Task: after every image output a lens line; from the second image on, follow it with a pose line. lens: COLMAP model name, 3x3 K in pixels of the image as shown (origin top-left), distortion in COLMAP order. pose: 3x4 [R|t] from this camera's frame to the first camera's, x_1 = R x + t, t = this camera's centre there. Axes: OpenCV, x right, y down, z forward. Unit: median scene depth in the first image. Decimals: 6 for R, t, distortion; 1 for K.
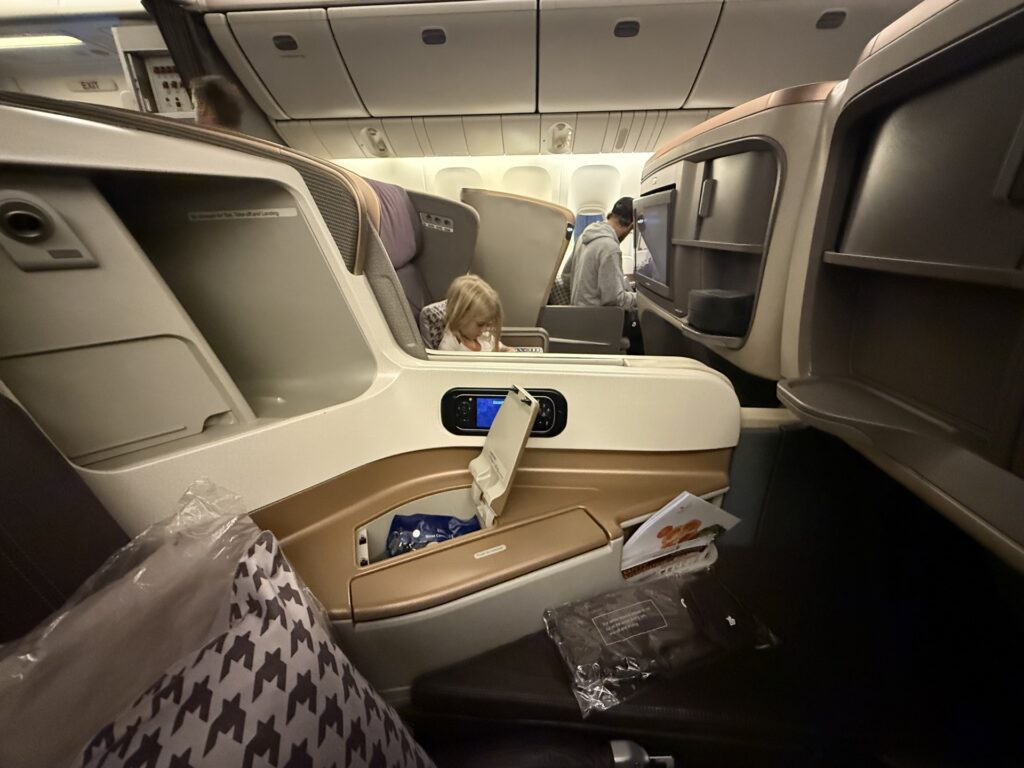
lens RADIAL K [[409.3, 0, 509.4], [0, 409.3, 385.6], [0, 0, 1]] dist [0.002312, 0.000256]
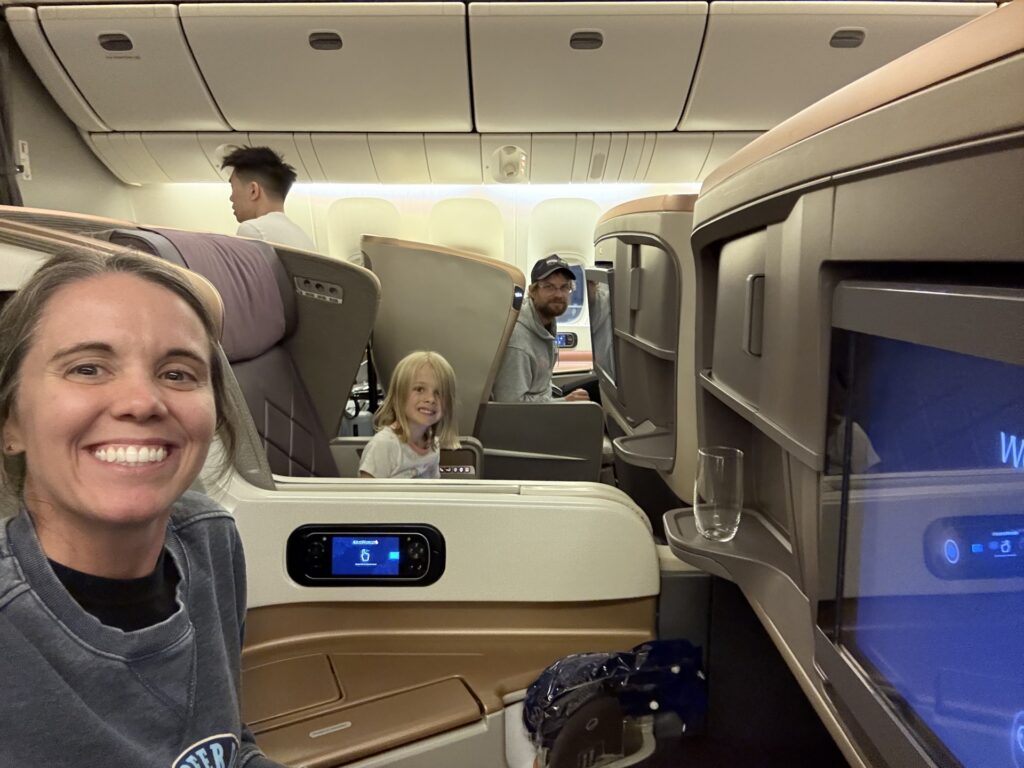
lens RADIAL K [[723.9, 0, 512.0], [0, 723.9, 384.0], [0, 0, 1]] dist [0.087471, -0.100950]
pose [[0.998438, -0.001309, 0.055849, 0.199801], [0.012221, 0.980629, -0.195492, 0.021168], [-0.054512, 0.195869, 0.979114, -0.498221]]
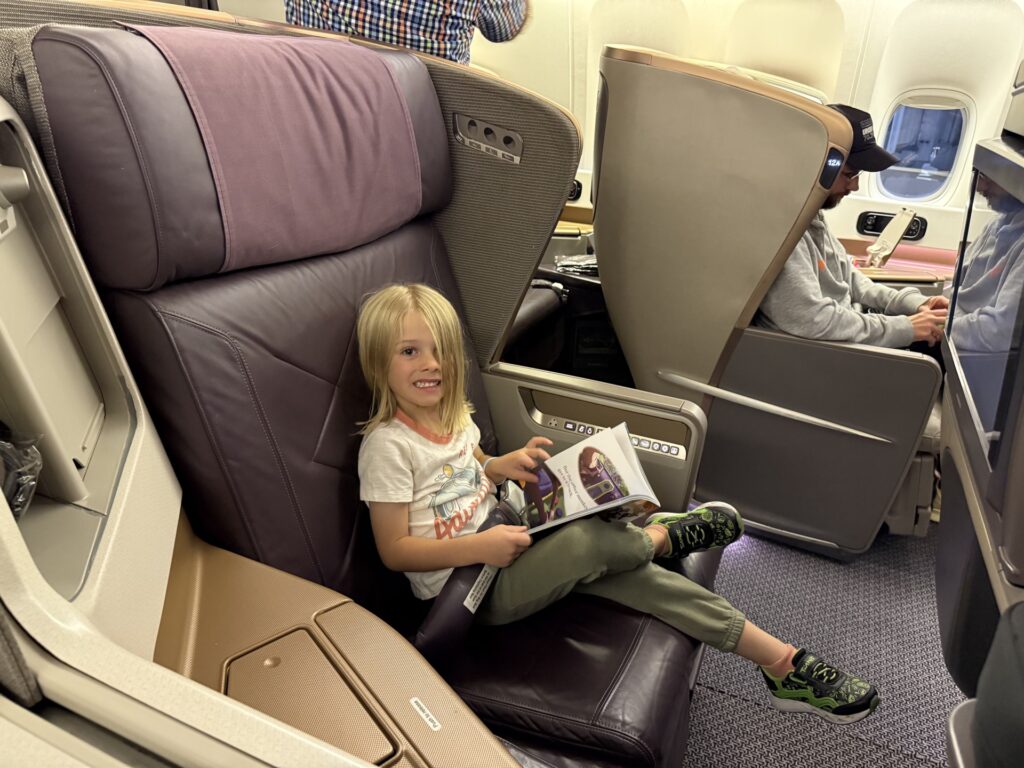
lens RADIAL K [[717.9, 0, 512.0], [0, 717.9, 384.0], [0, 0, 1]] dist [0.032979, -0.000102]
pose [[0.929221, 0.195900, -0.313323, 0.346487], [-0.182476, 0.980576, 0.071921, -0.455854], [0.321326, -0.009657, 0.946919, 0.596945]]
